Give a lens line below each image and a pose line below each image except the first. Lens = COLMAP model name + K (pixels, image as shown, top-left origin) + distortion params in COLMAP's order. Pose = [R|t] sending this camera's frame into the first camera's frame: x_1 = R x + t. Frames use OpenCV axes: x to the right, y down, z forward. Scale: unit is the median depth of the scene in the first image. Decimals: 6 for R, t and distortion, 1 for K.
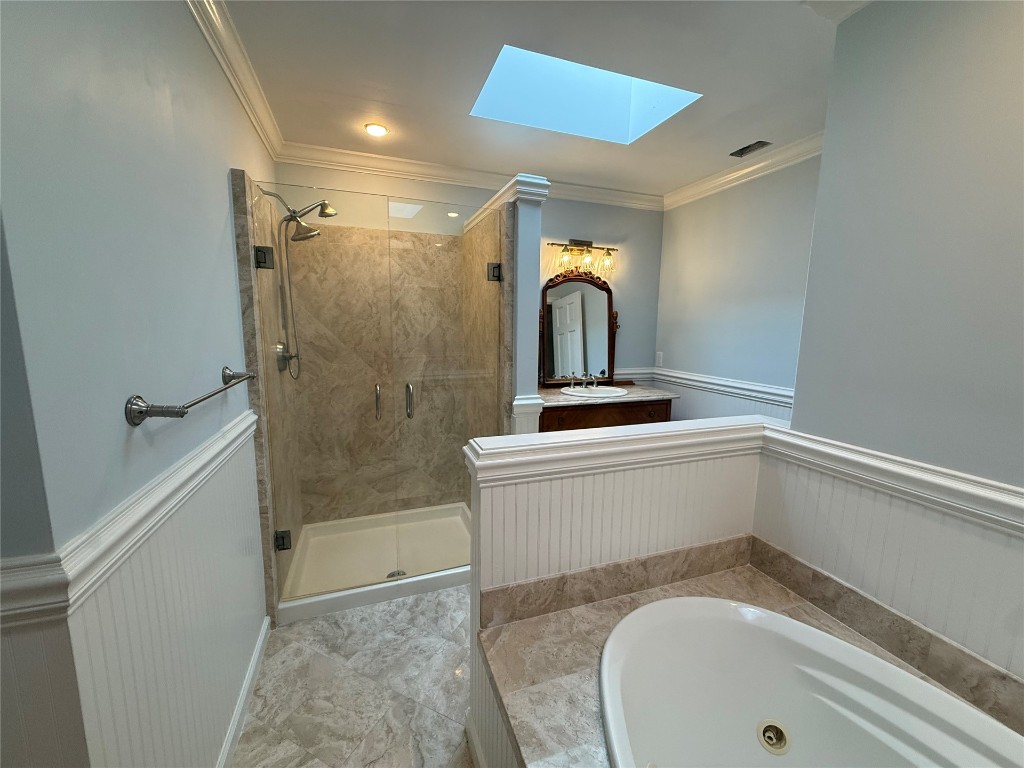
lens RADIAL K [[405.8, 0, 513.6], [0, 405.8, 381.9], [0, 0, 1]] dist [0.000753, -0.000223]
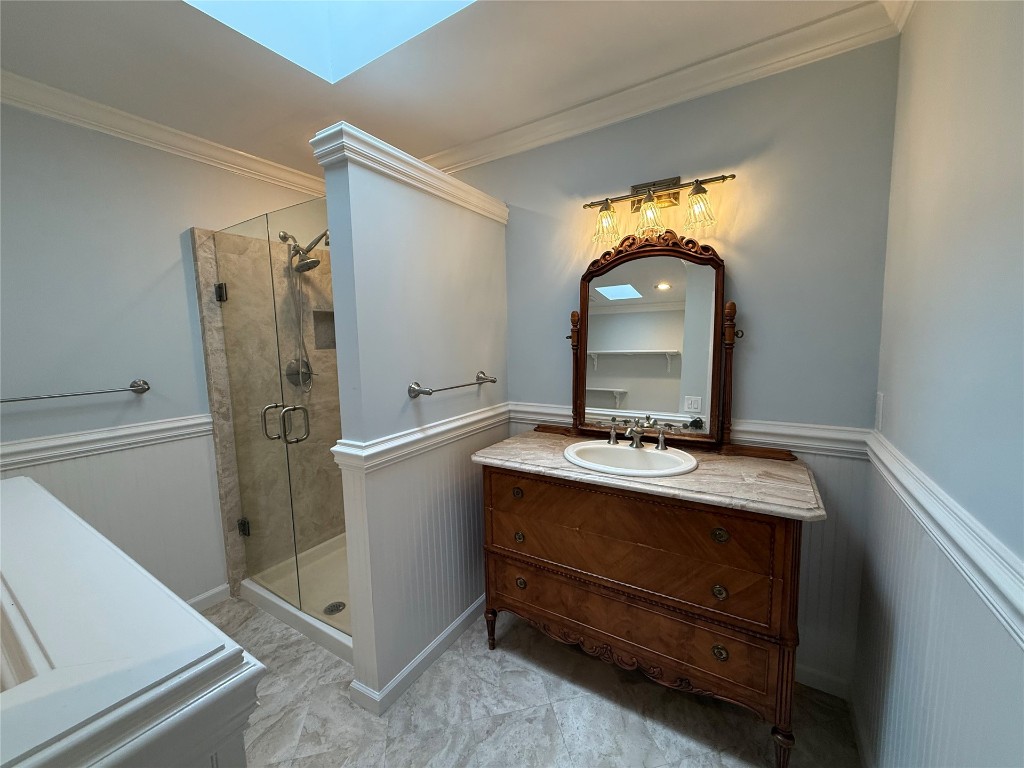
lens RADIAL K [[405.8, 0, 513.6], [0, 405.8, 381.9], [0, 0, 1]] dist [0.000753, -0.000223]
pose [[0.618699, 0.056628, -0.783585, 0.489036], [-0.081012, 0.996681, 0.008063, -0.063577], [0.781440, 0.058491, 0.621233, 0.512802]]
